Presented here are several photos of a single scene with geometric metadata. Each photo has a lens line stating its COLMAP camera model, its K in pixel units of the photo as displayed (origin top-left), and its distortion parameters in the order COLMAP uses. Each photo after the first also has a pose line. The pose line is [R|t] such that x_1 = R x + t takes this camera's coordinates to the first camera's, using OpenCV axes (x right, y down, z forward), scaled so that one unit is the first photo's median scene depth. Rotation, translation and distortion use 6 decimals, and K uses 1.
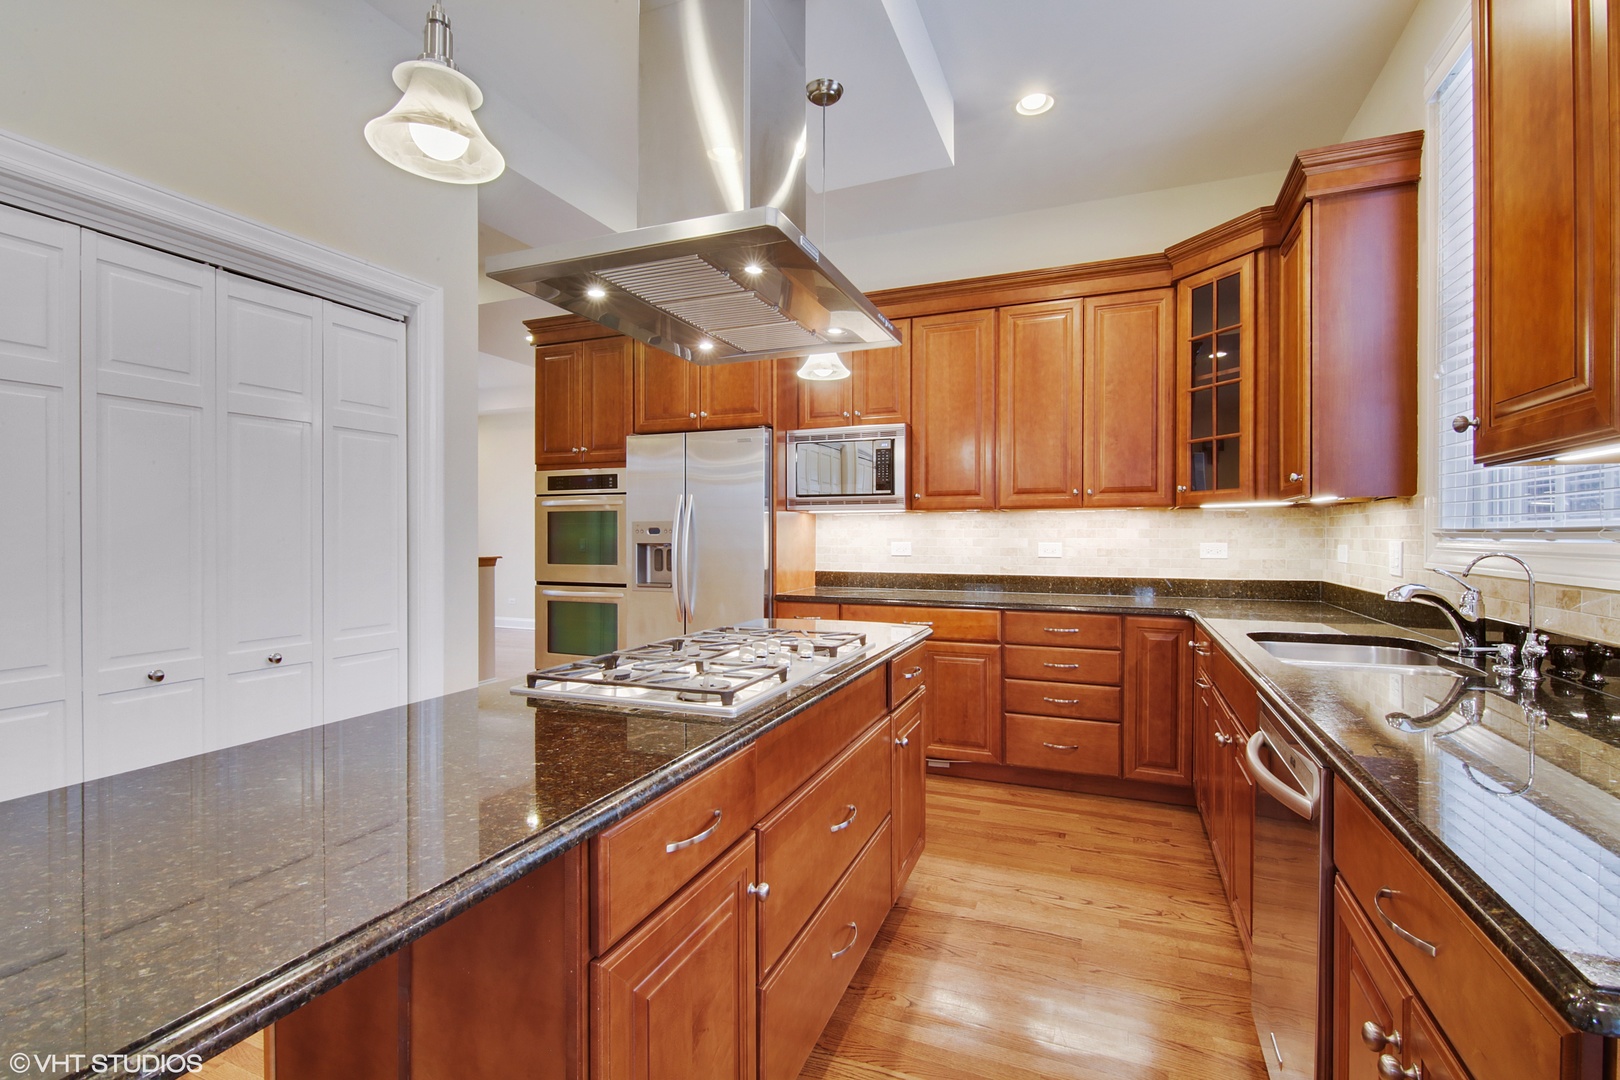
lens RADIAL K [[725.6, 0, 817.8], [0, 725.6, 537.7], [0, 0, 1]] dist [-0.001640, -0.001149]
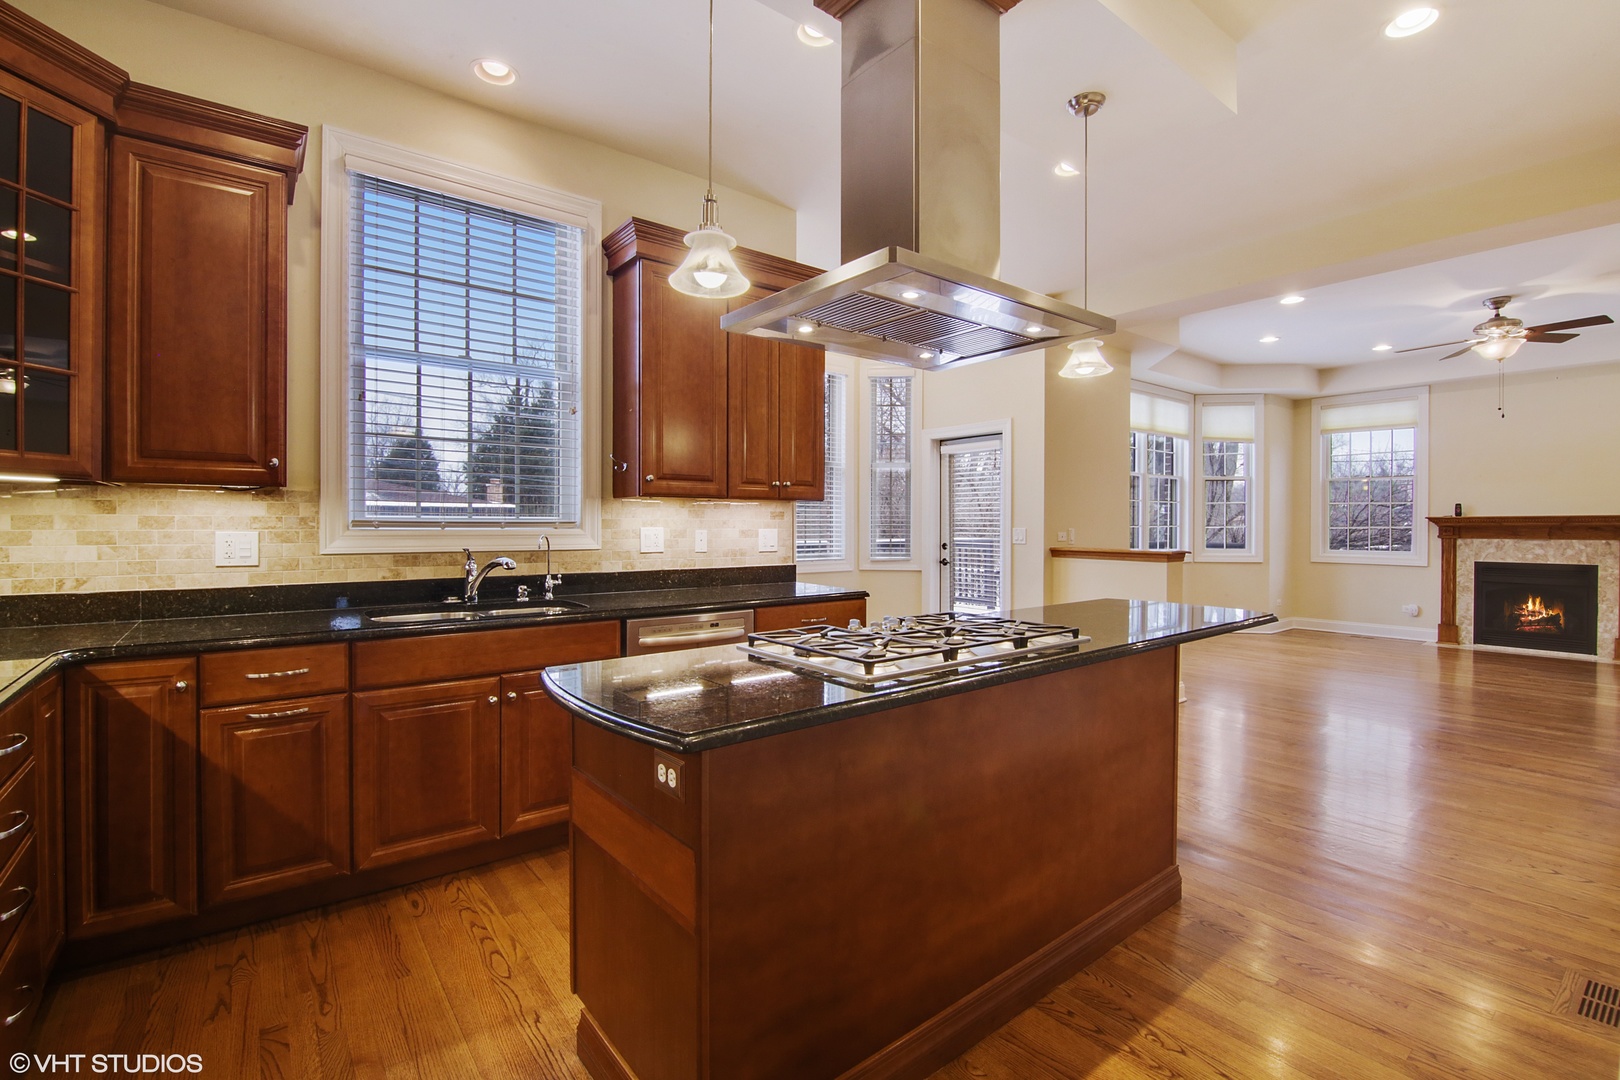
lens RADIAL K [[721.0, 0, 814.0], [0, 721.0, 529.4], [0, 0, 1]] dist [0.000069, -0.010371]
pose [[-0.869083, -0.006111, 0.494628, -0.275301], [-0.000441, 0.999933, 0.011579, -0.007286], [-0.494665, 0.009845, -0.869028, 1.042897]]
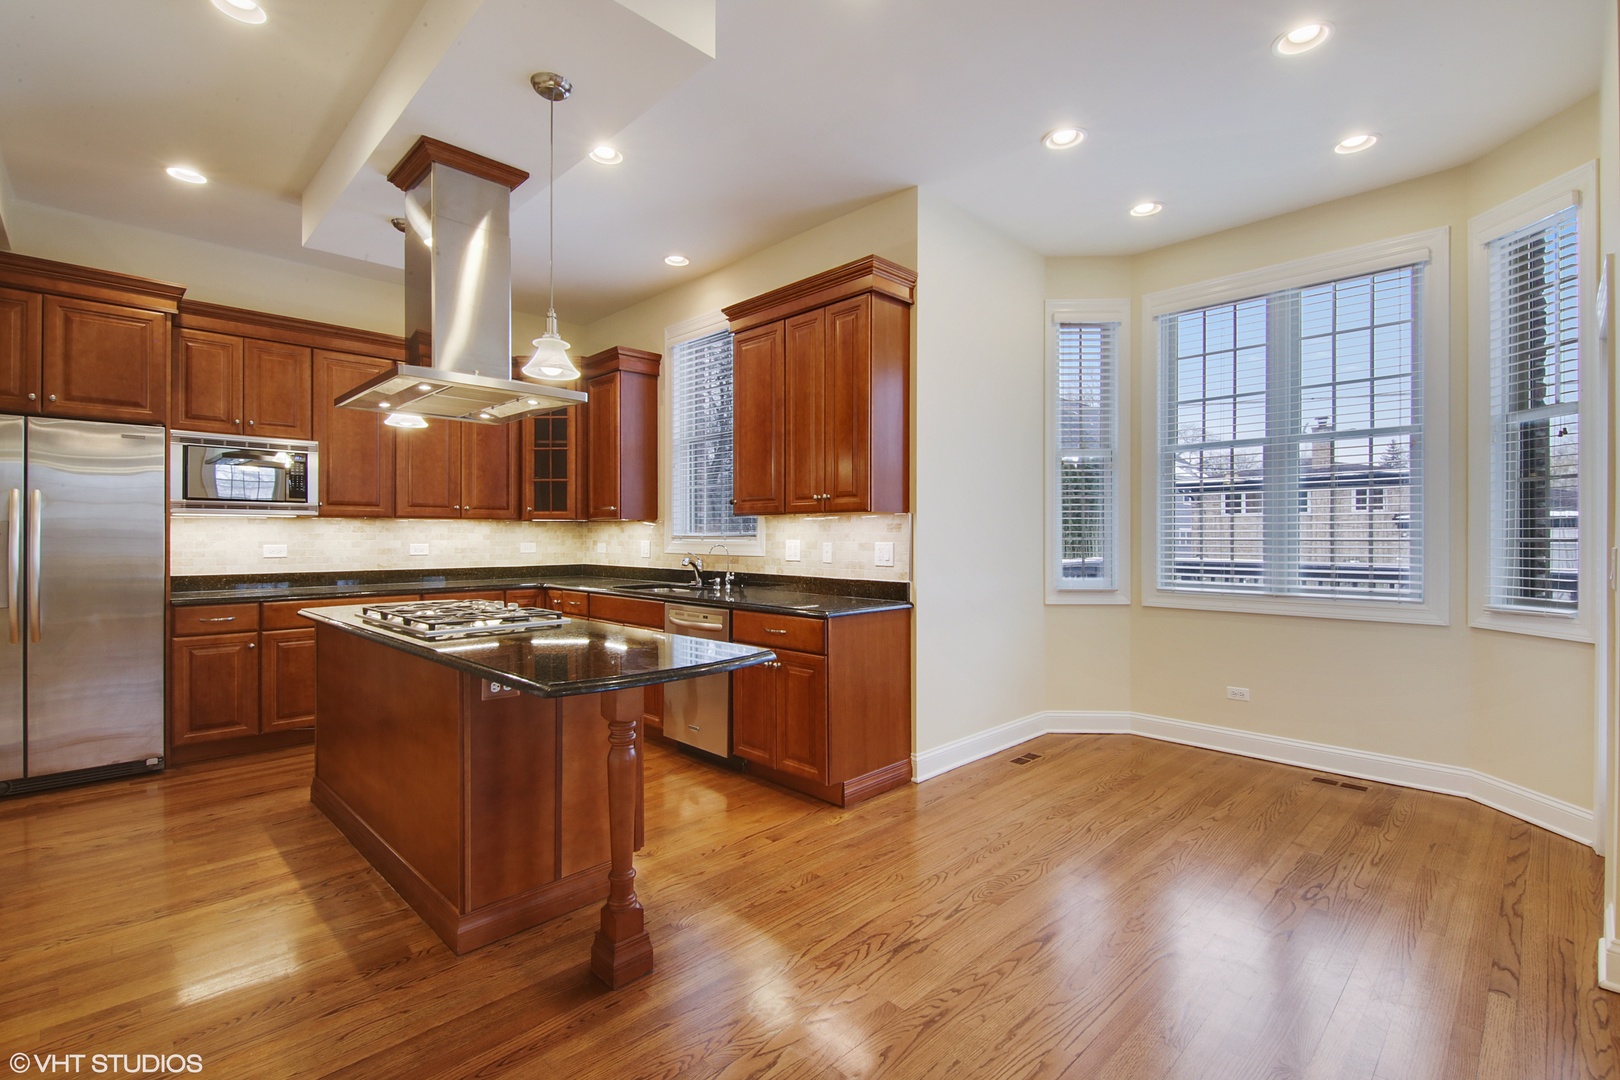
lens RADIAL K [[725.6, 0, 817.8], [0, 725.6, 537.7], [0, 0, 1]] dist [-0.001640, -0.001149]
pose [[0.382281, -0.000172, 0.924046, -0.675965], [0.003083, 0.999995, -0.001089, -0.000686], [-0.924041, 0.003266, 0.382279, -0.186553]]
